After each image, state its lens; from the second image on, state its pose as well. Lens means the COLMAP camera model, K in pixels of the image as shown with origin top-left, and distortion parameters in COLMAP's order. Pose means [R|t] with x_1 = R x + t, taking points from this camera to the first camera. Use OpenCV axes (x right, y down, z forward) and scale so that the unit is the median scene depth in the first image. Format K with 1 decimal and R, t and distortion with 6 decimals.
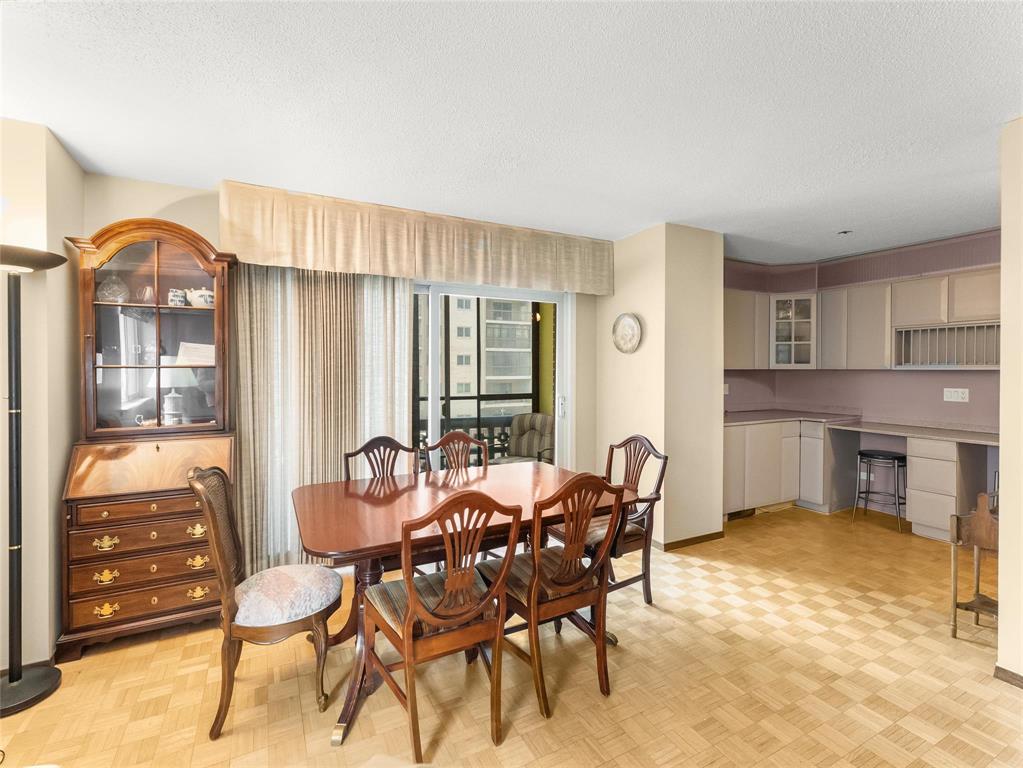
lens RADIAL K [[462.3, 0, 493.1], [0, 462.3, 376.6], [0, 0, 1]] dist [-0.004769, 0.000121]
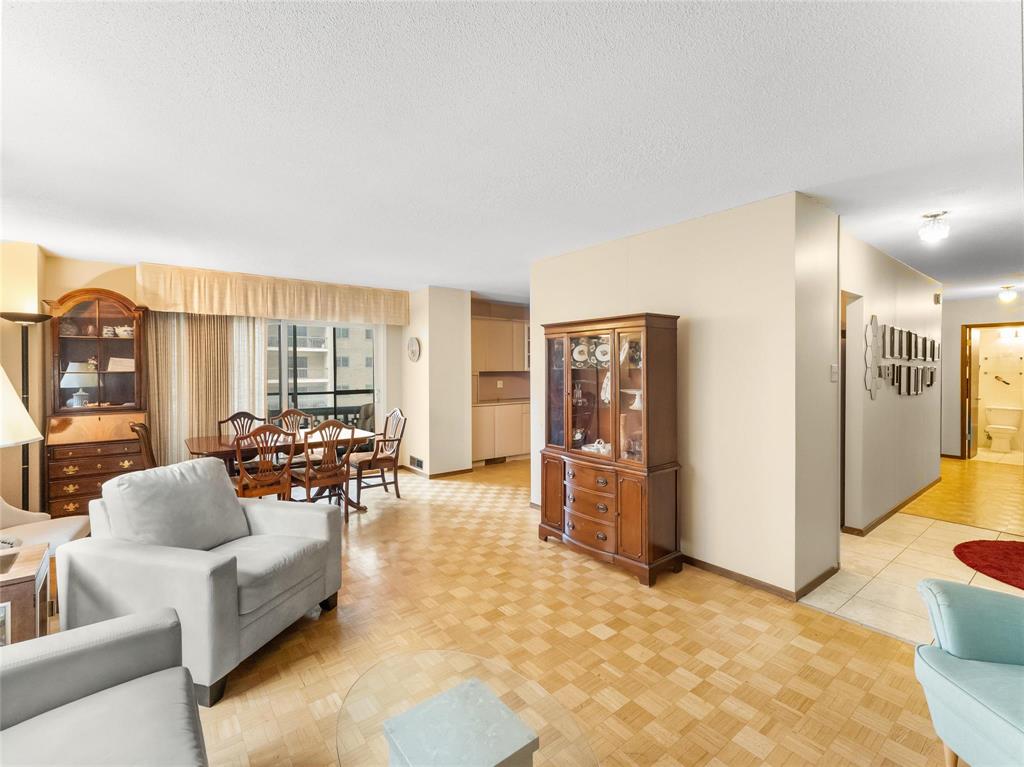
lens RADIAL K [[462.9, 0, 501.0], [0, 462.9, 375.6], [0, 0, 1]] dist [0.002153, 0.000049]
pose [[0.982302, -0.008481, 0.187113, 0.369856], [0.009570, 0.999942, -0.004915, 0.011571], [-0.187060, 0.006619, 0.982326, -0.848043]]
